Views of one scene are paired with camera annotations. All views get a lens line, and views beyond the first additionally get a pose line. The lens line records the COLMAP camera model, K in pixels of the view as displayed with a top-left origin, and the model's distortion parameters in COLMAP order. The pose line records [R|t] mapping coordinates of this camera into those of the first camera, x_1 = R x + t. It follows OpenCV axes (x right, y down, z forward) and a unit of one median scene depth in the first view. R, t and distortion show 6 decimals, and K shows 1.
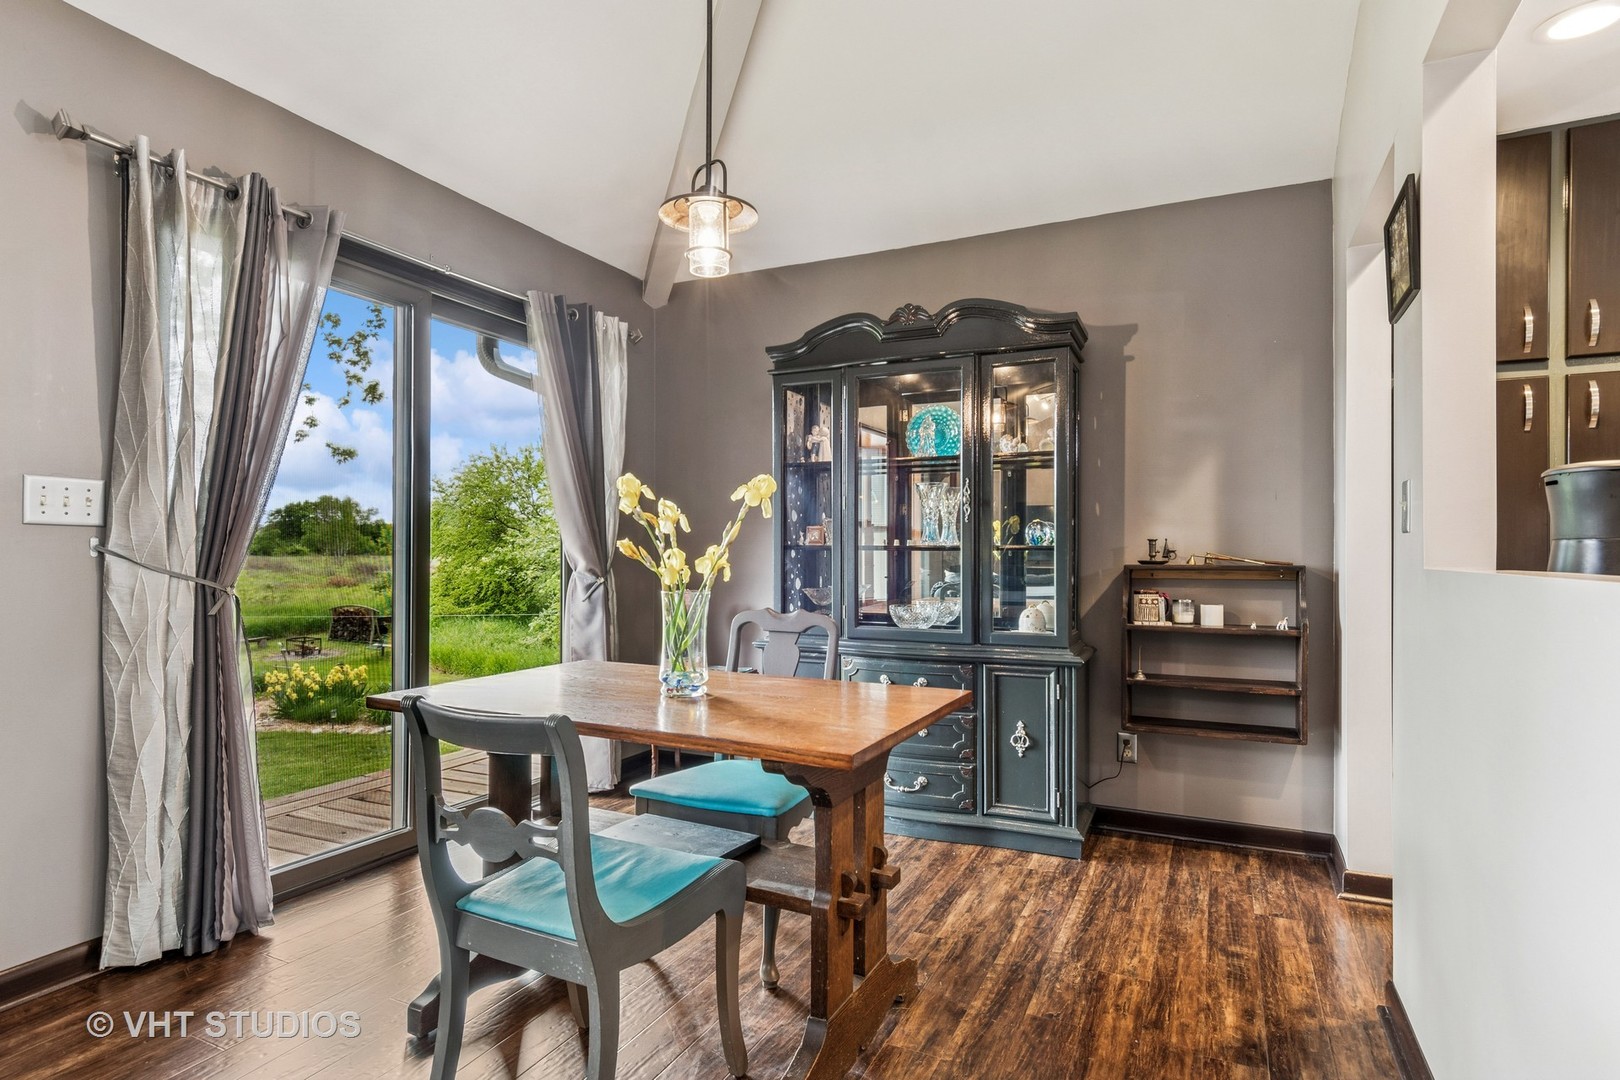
lens RADIAL K [[859.8, 0, 812.8], [0, 859.8, 569.1], [0, 0, 1]] dist [0.000182, -0.001411]
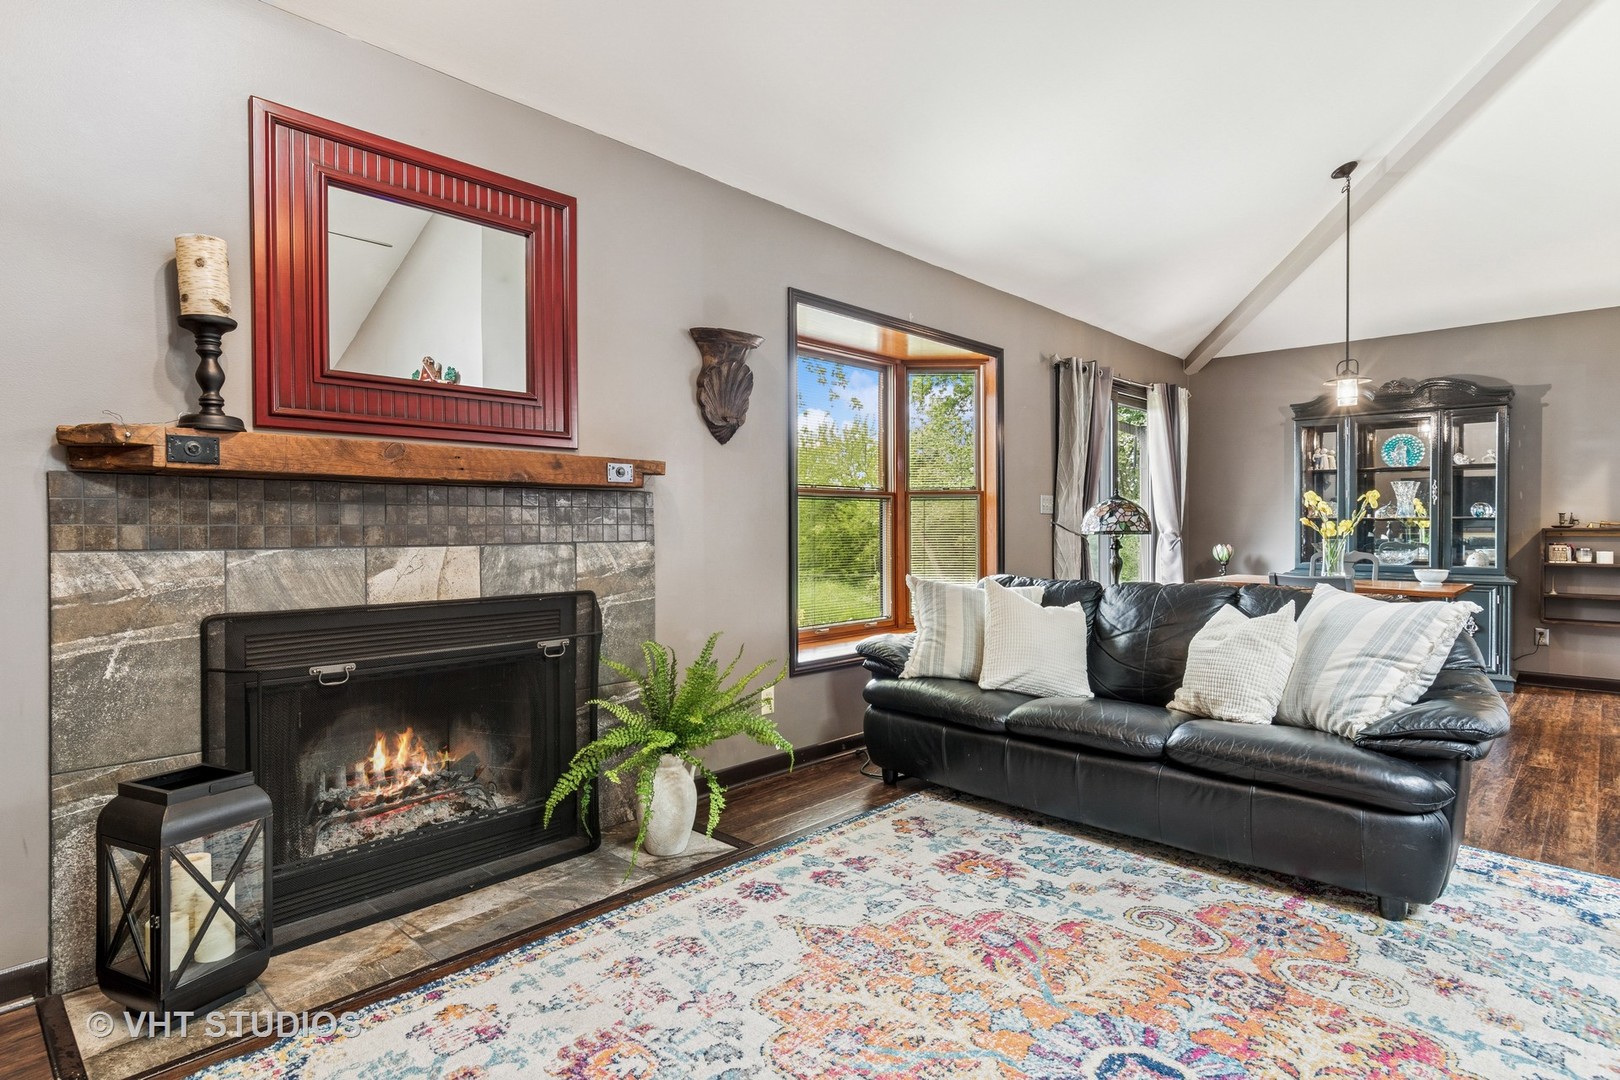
lens RADIAL K [[859.8, 0, 808.5], [0, 859.8, 546.4], [0, 0, 1]] dist [0.000182, -0.001411]
pose [[0.951422, 0.001448, -0.307887, -0.502260], [0.001668, 0.999950, 0.009856, 0.012175], [0.307886, -0.009891, 0.951372, -1.081936]]
